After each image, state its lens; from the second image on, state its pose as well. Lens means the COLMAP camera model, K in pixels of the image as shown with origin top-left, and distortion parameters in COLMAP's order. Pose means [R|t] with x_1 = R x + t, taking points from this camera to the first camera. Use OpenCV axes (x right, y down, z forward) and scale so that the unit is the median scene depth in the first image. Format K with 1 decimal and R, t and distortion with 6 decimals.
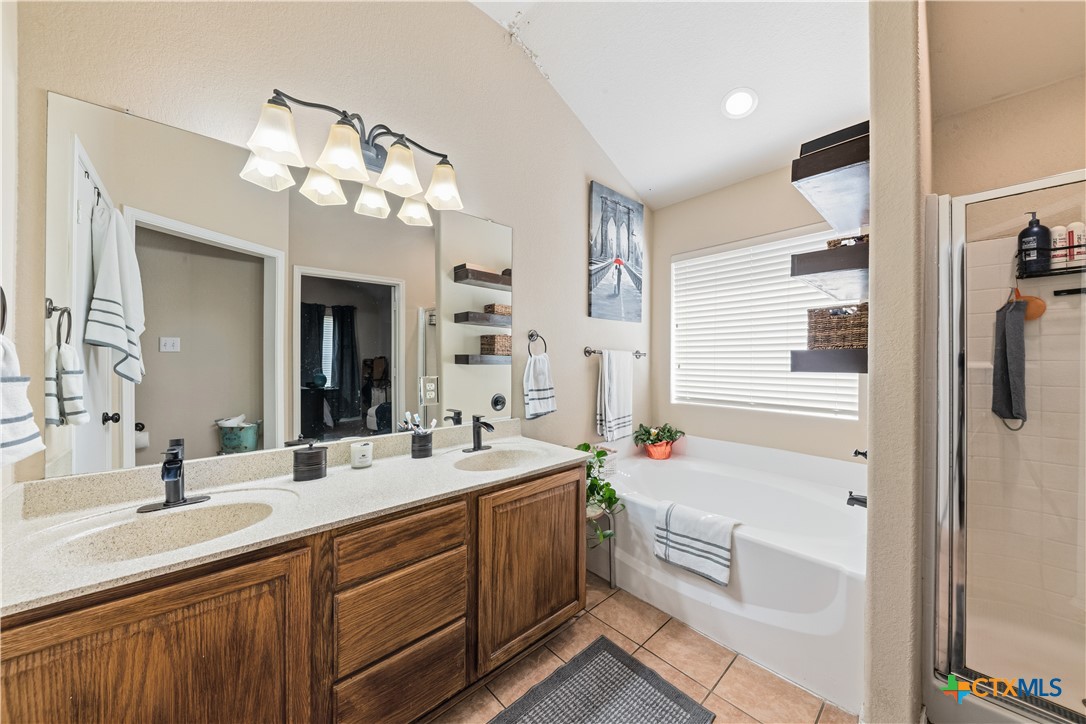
lens RADIAL K [[381.9, 0, 544.5], [0, 381.9, 360.4], [0, 0, 1]] dist [-0.007423, -0.001353]
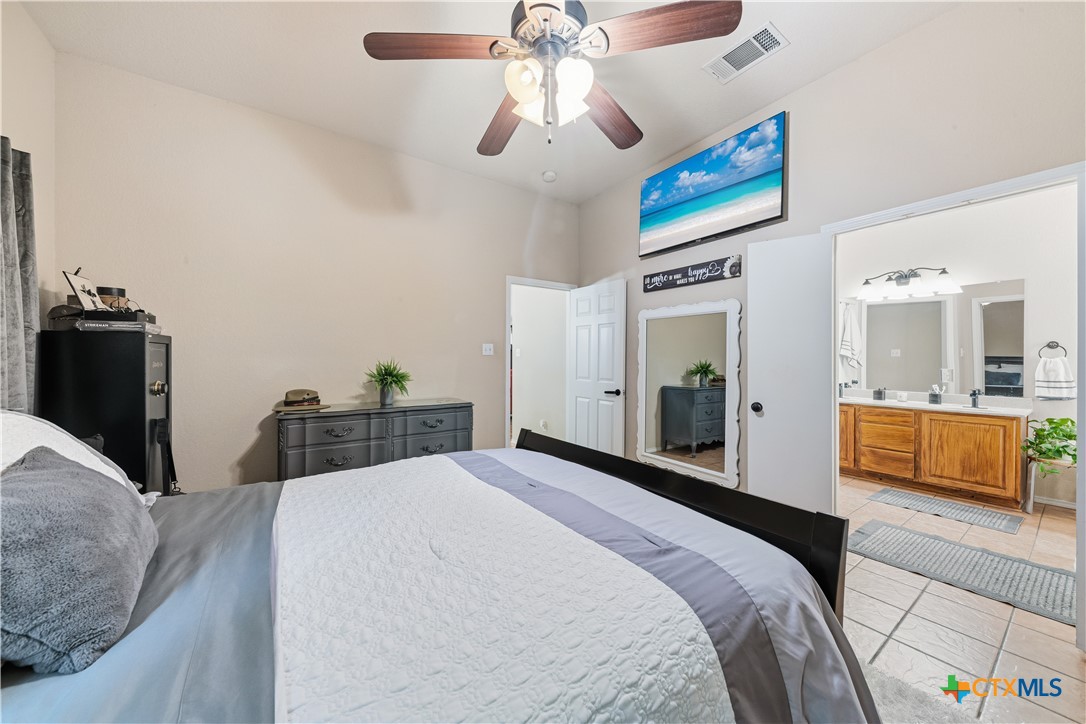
lens RADIAL K [[381.9, 0, 542.0], [0, 381.9, 359.6], [0, 0, 1]] dist [-0.007423, -0.001353]
pose [[-0.154359, 0.000945, -0.988014, 2.845304], [0.000648, 0.999999, 0.000856, -0.019965], [0.988015, -0.000509, -0.154360, -1.216468]]
